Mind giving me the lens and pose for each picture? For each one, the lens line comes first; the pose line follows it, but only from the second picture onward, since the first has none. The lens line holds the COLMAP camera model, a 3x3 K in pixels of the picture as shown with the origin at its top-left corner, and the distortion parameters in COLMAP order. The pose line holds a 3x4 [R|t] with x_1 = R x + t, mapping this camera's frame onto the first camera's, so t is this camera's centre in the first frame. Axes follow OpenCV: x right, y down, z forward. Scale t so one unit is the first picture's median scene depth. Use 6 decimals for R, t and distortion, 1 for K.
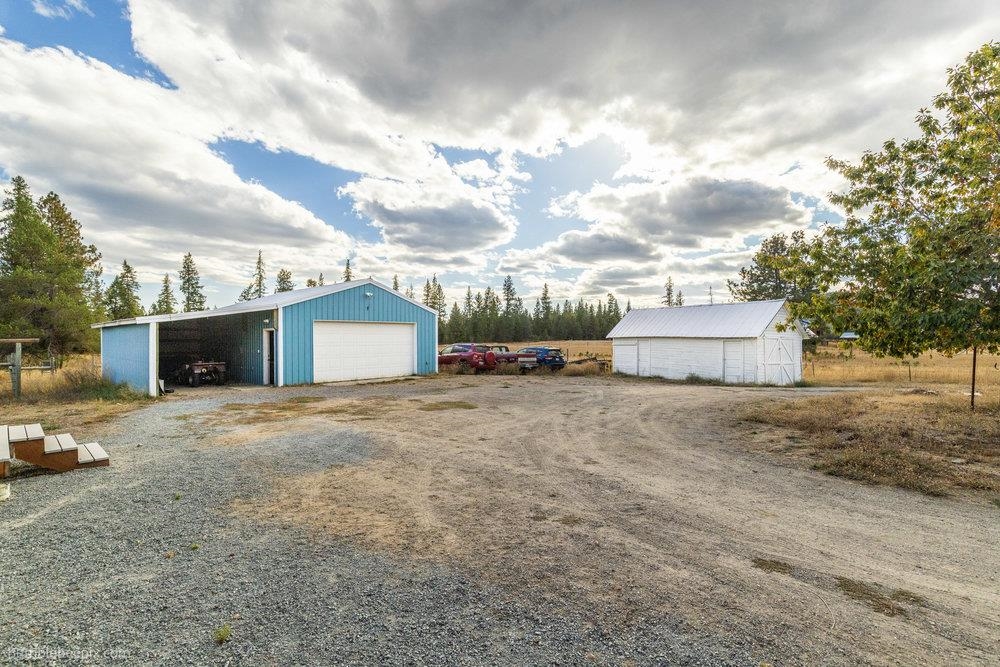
lens RADIAL K [[457.8, 0, 502.4], [0, 457.8, 331.1], [0, 0, 1]] dist [0.001233, -0.000012]
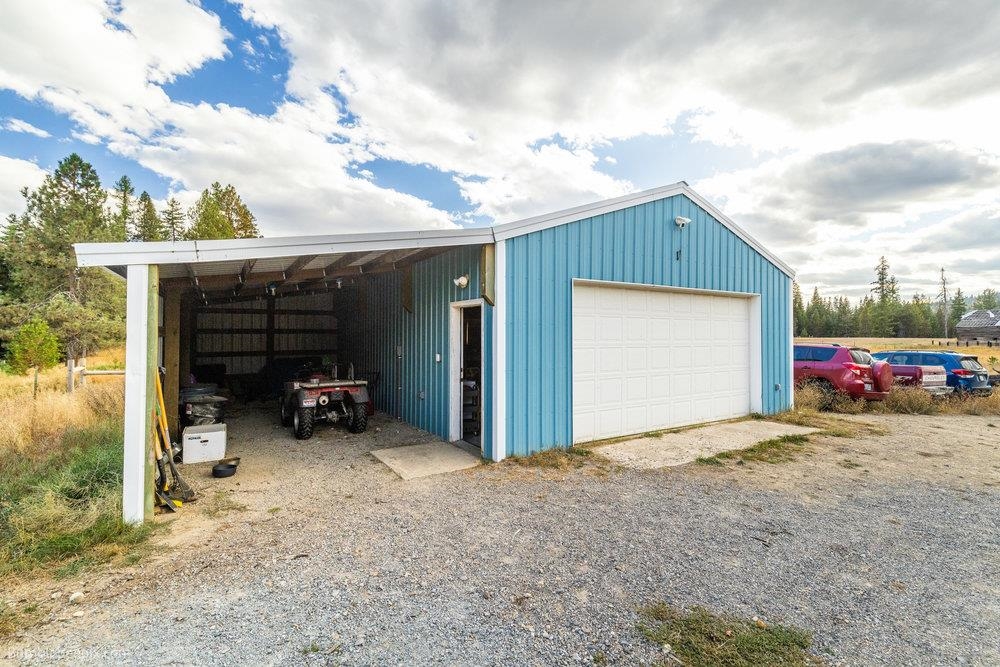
lens RADIAL K [[457.8, 0, 499.1], [0, 457.8, 329.2], [0, 0, 1]] dist [0.001233, -0.000012]
pose [[0.957632, 0.008715, -0.287864, -0.371130], [-0.006316, 0.999937, 0.009260, 0.014322], [0.287927, -0.007050, 0.957627, 0.637572]]
